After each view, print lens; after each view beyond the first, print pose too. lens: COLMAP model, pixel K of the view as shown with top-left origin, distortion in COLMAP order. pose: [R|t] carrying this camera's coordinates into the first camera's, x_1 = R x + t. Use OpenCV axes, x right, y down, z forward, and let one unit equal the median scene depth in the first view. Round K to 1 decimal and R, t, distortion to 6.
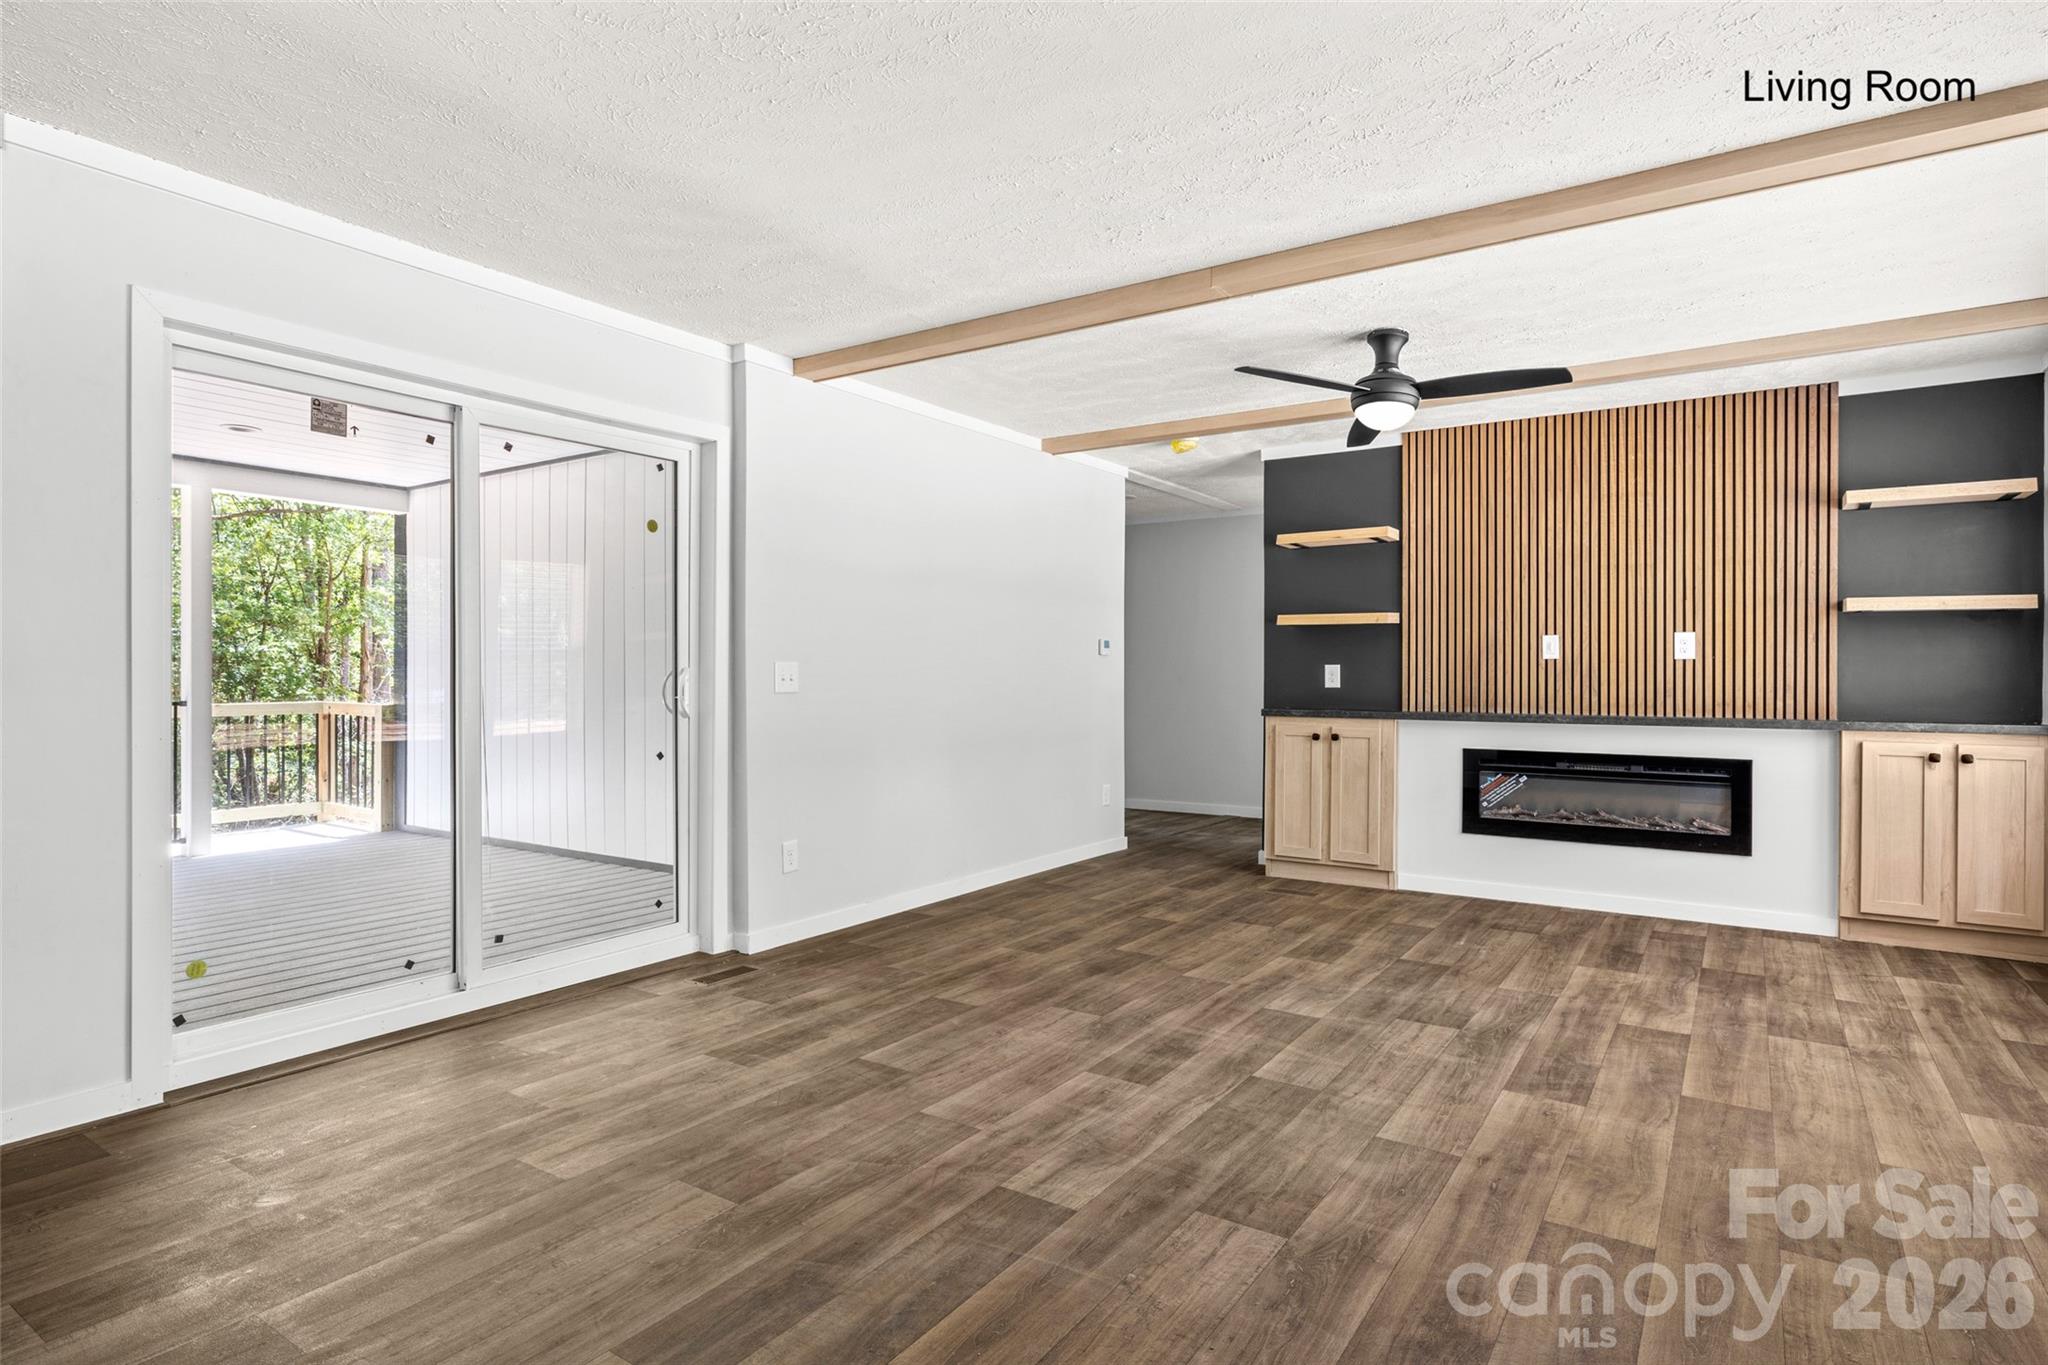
lens RADIAL K [[1089.8, 0, 1040.7], [0, 1089.8, 675.3], [0, 0, 1]] dist [-0.003519, 0.000438]
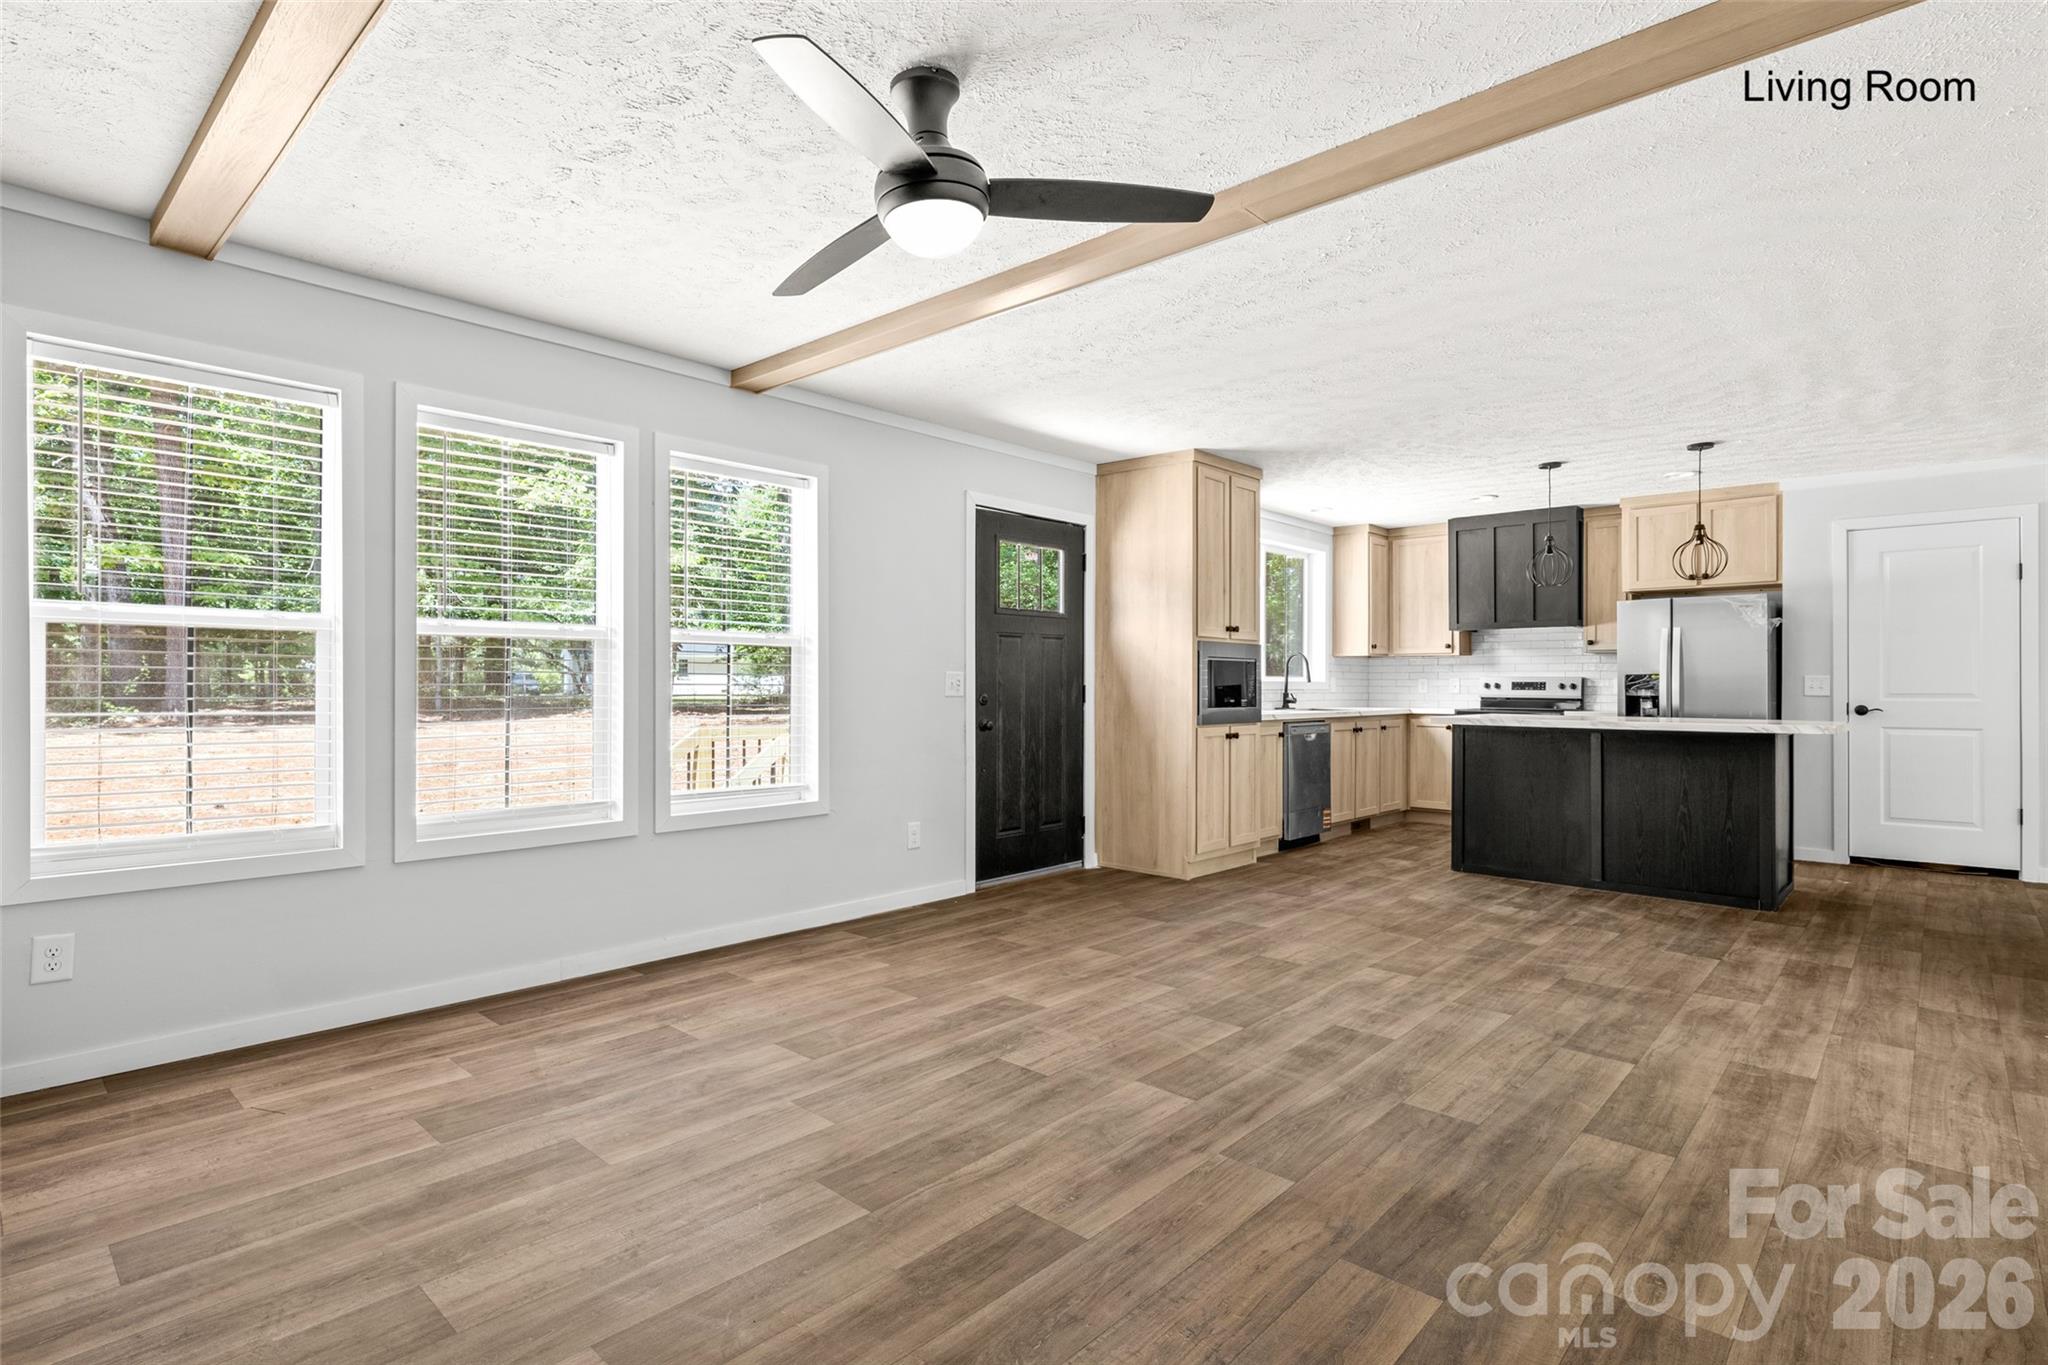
lens RADIAL K [[987.2, 0, 1031.6], [0, 987.2, 668.7], [0, 0, 1]] dist [0.001653, -0.000935]
pose [[-0.986299, -0.003751, 0.164925, 0.197641], [-0.006420, 0.999857, -0.015655, 0.001291], [-0.164843, -0.016499, -0.986182, 1.680116]]
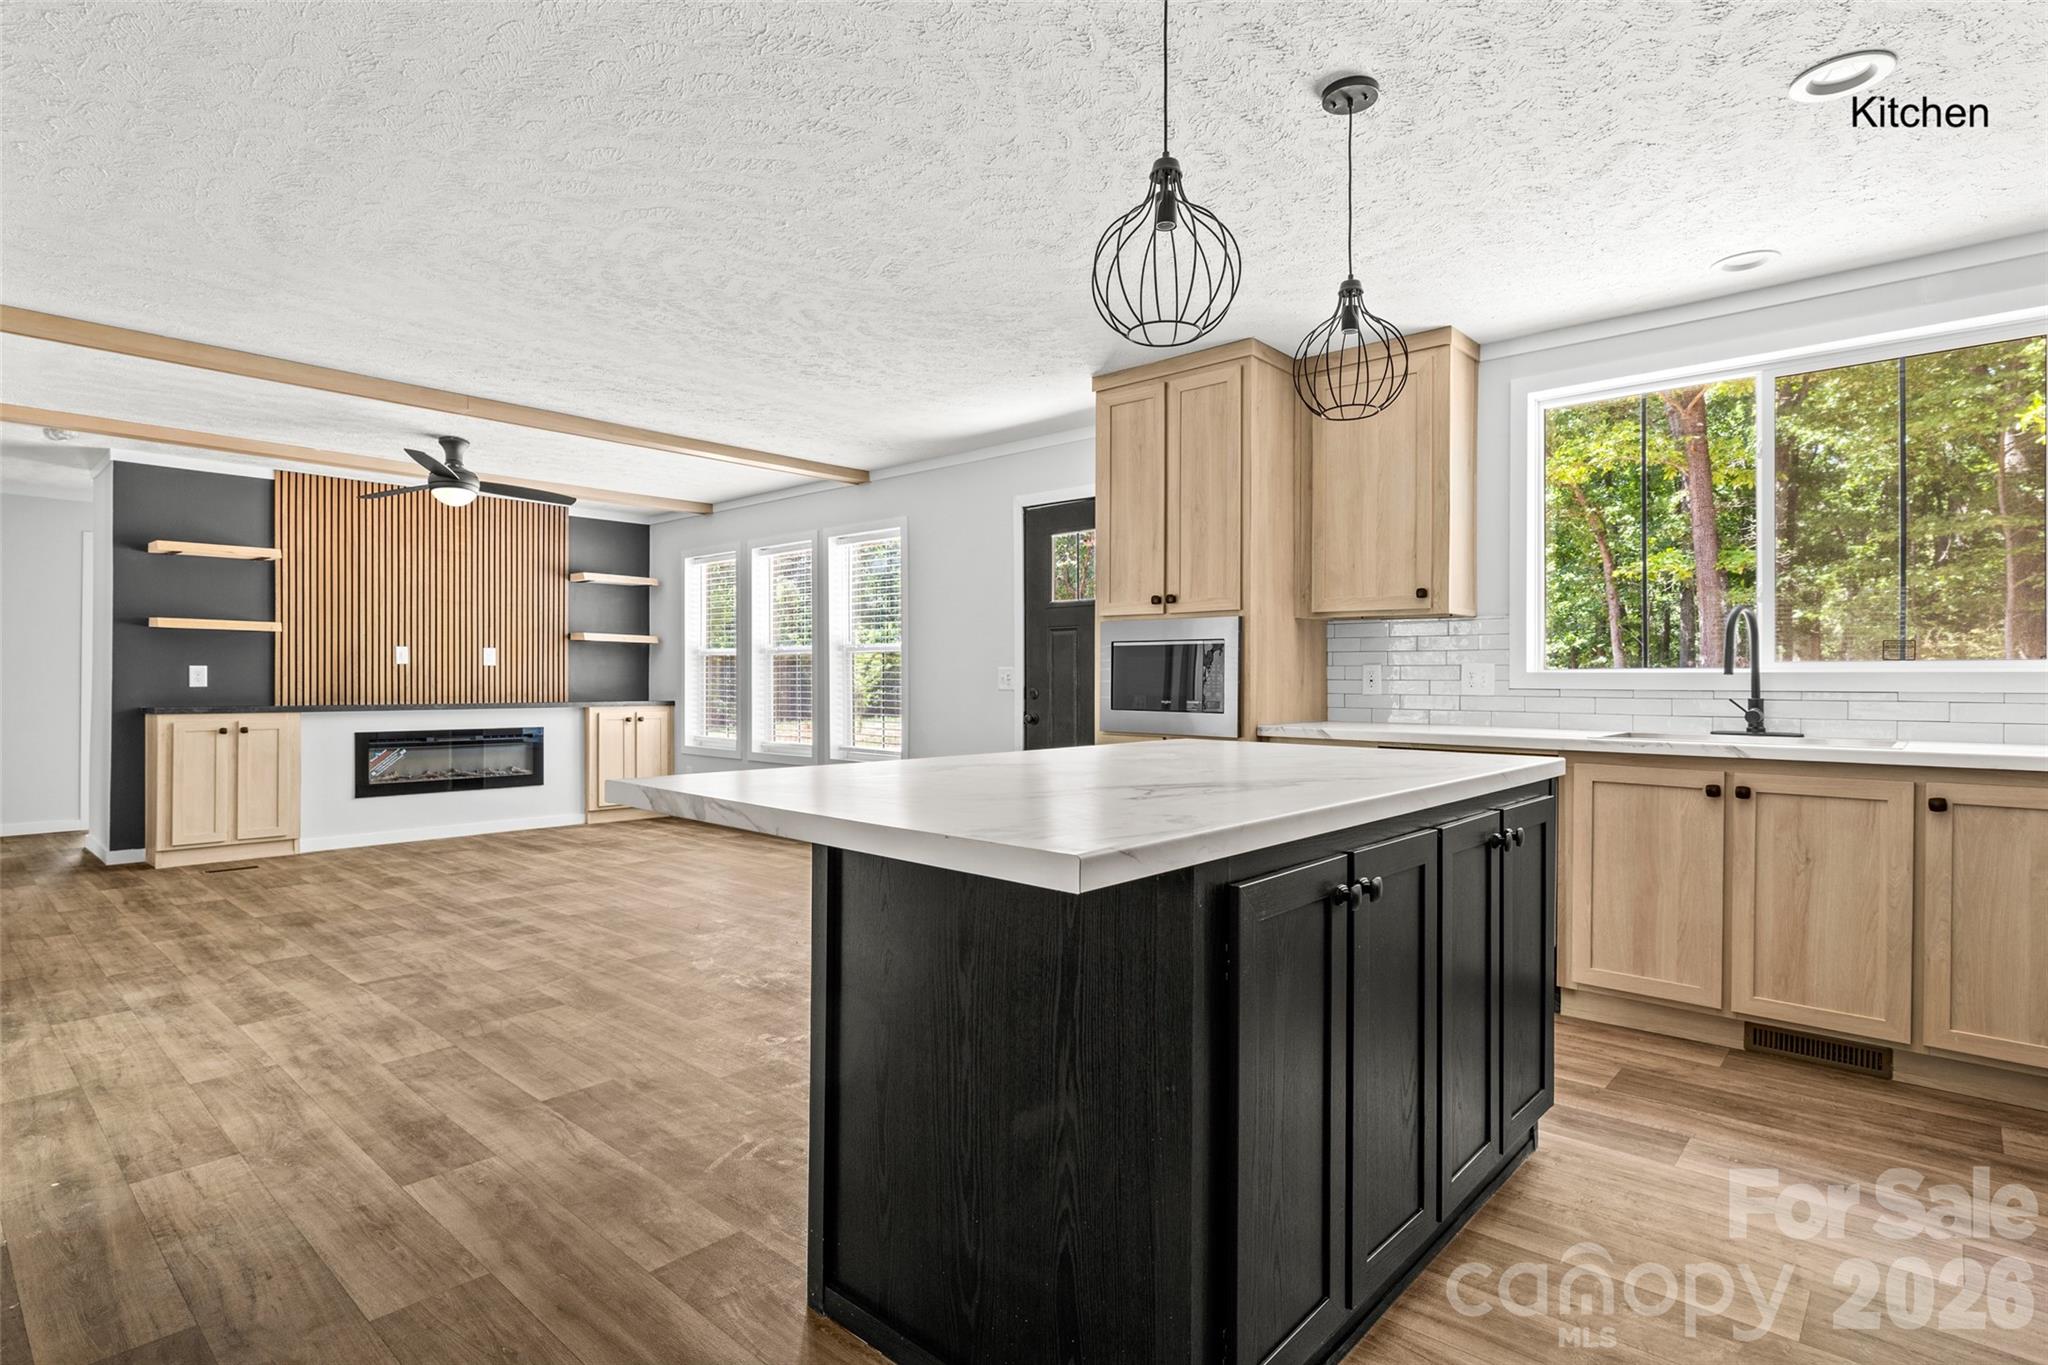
lens RADIAL K [[1022.5, 0, 1013.0], [0, 1022.5, 680.4], [0, 0, 1]] dist [-0.000266, -0.003070]
pose [[0.153123, -0.003488, 0.988201, -1.014041], [-0.003194, 0.999987, 0.004024, -0.002994], [-0.988202, -0.003772, 0.153110, 0.066935]]
